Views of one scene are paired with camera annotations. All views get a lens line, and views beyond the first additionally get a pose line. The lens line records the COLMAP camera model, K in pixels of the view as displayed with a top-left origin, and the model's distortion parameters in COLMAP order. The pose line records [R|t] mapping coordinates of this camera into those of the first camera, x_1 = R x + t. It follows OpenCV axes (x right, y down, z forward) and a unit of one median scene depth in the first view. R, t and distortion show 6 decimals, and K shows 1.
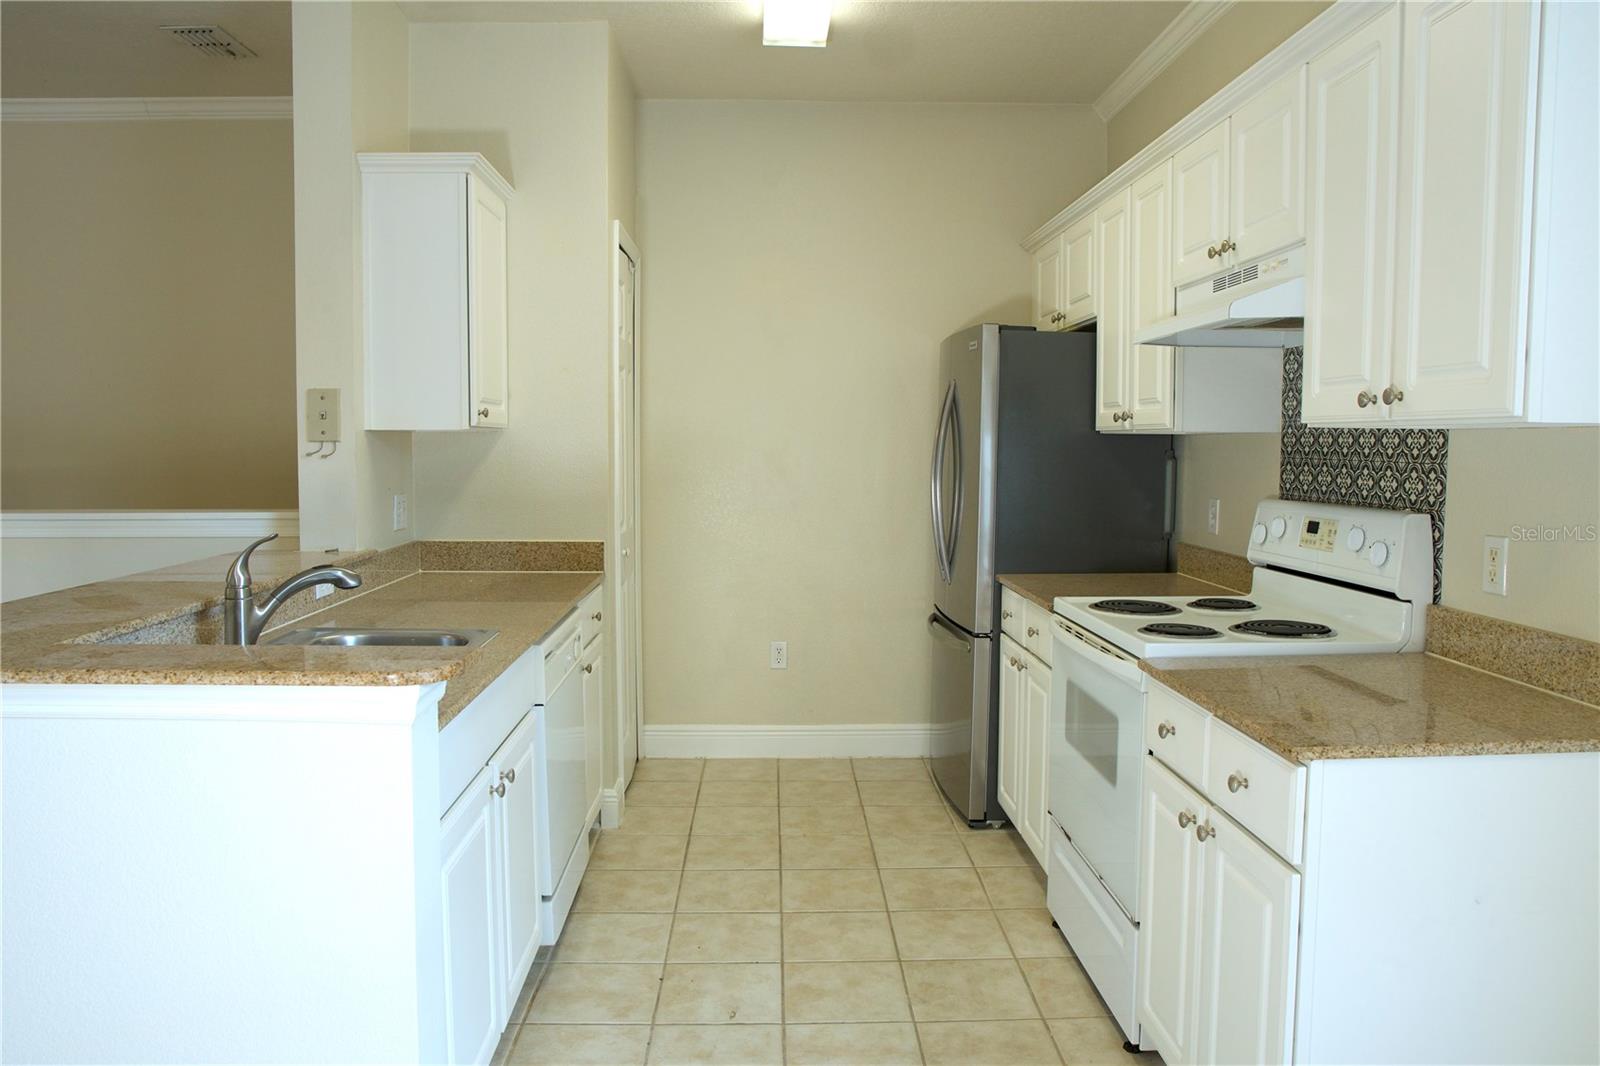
lens RADIAL K [[1107.0, 0, 798.0], [0, 1107.0, 528.5], [0, 0, 1]] dist [-0.042587, -0.002958]
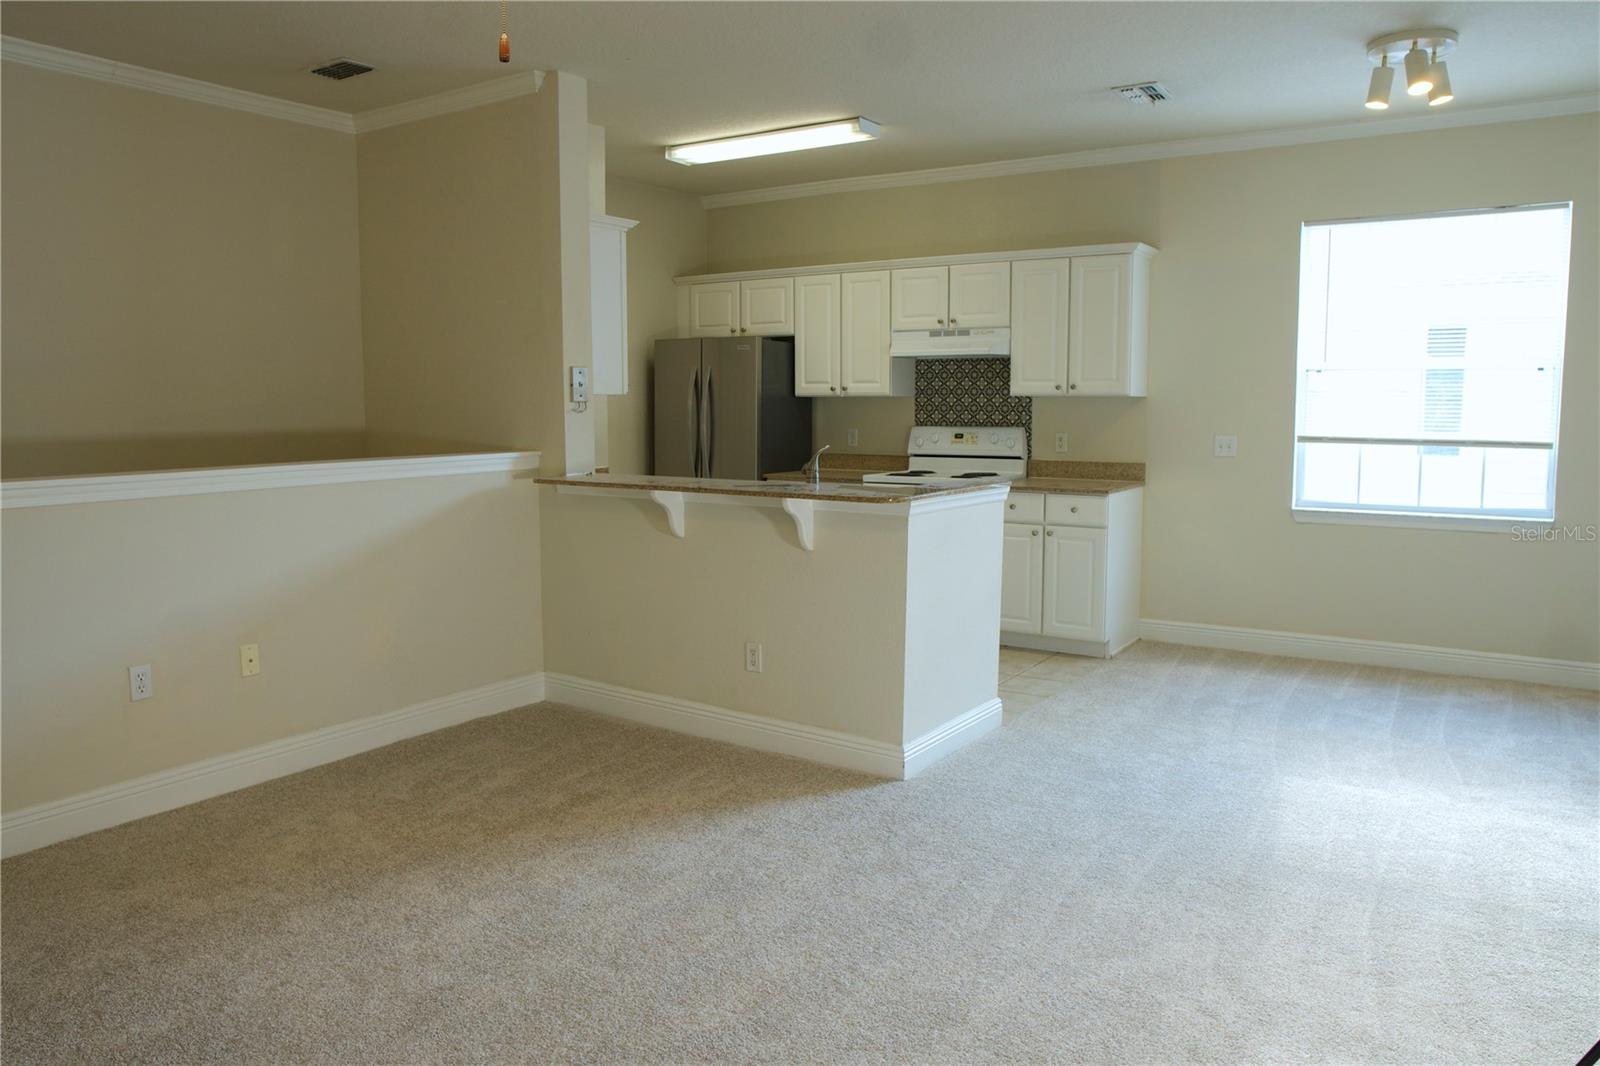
lens RADIAL K [[1107.0, 0, 800.7], [0, 1107.0, 531.4], [0, 0, 1]] dist [-0.042587, -0.002958]
pose [[0.586981, -0.097604, 0.803696, -1.927467], [0.064961, 0.995184, 0.073415, 0.006674], [-0.806990, 0.009116, 0.590494, -0.178720]]
